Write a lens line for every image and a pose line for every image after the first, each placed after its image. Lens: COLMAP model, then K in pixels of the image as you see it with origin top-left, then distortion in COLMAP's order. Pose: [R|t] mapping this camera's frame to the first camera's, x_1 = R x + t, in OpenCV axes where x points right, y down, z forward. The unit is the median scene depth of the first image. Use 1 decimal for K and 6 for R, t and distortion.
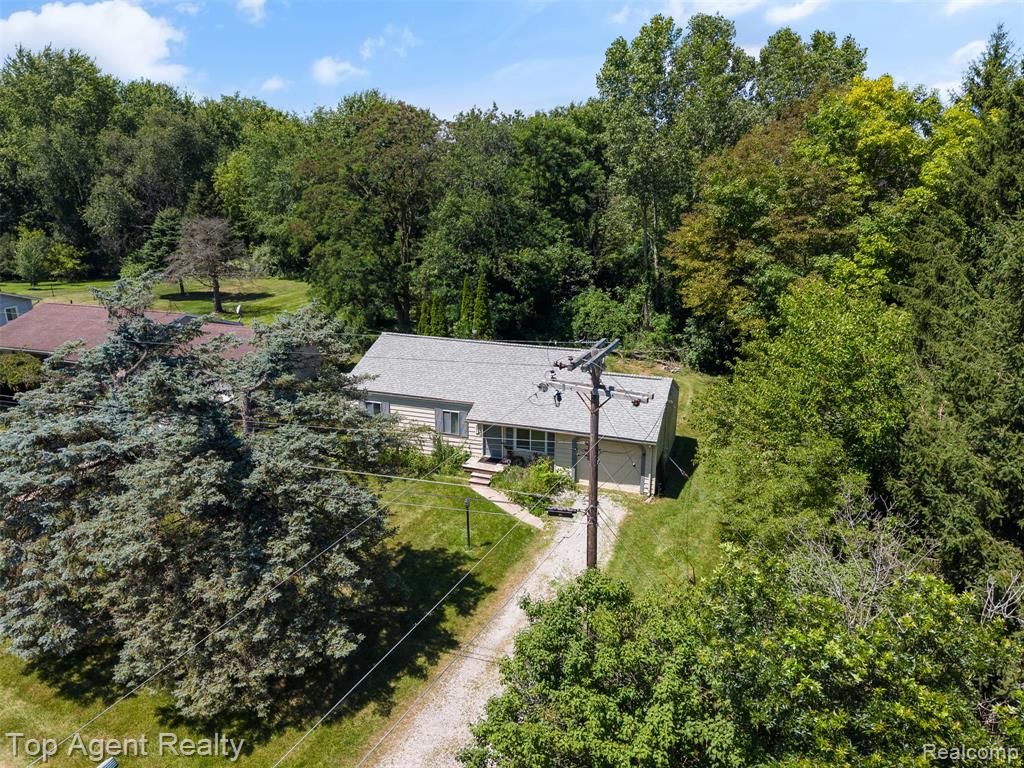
lens RADIAL K [[684.6, 0, 517.4], [0, 684.6, 387.2], [0, 0, 1]] dist [0.032792, -0.040884]
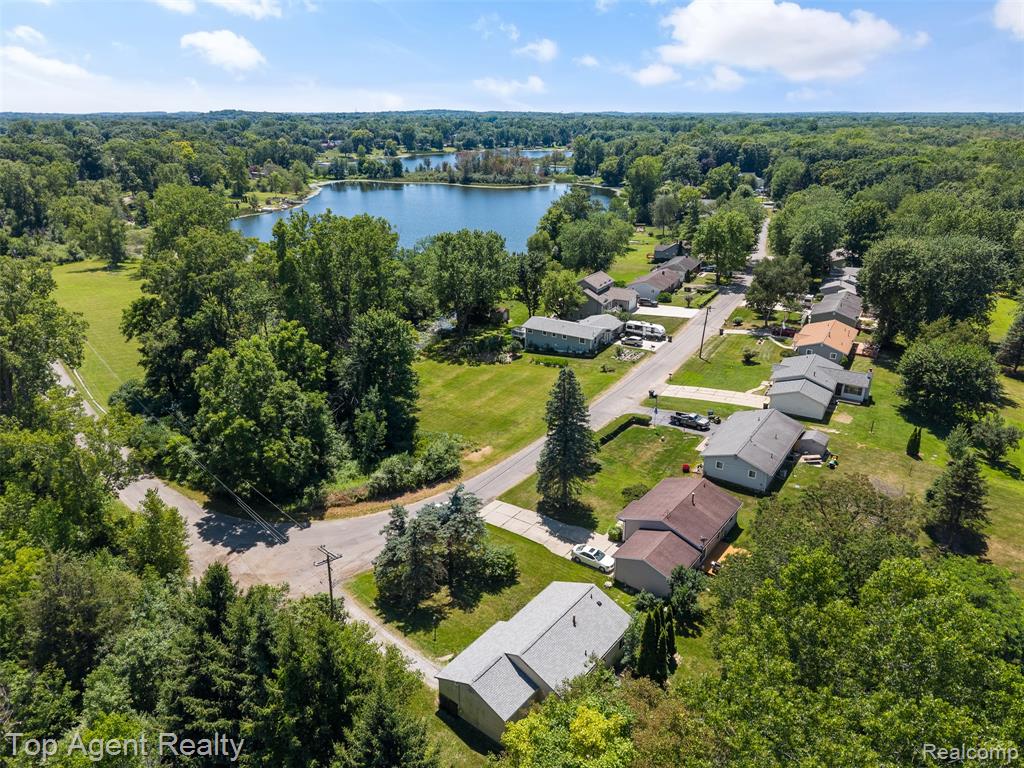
lens RADIAL K [[684.6, 0, 517.4], [0, 684.6, 386.3], [0, 0, 1]] dist [0.032792, -0.040884]
pose [[-0.313540, 0.346033, -0.884282, 1.483127], [-0.282062, 0.855269, 0.434691, -1.463852], [0.906716, 0.385715, -0.170558, 1.140295]]
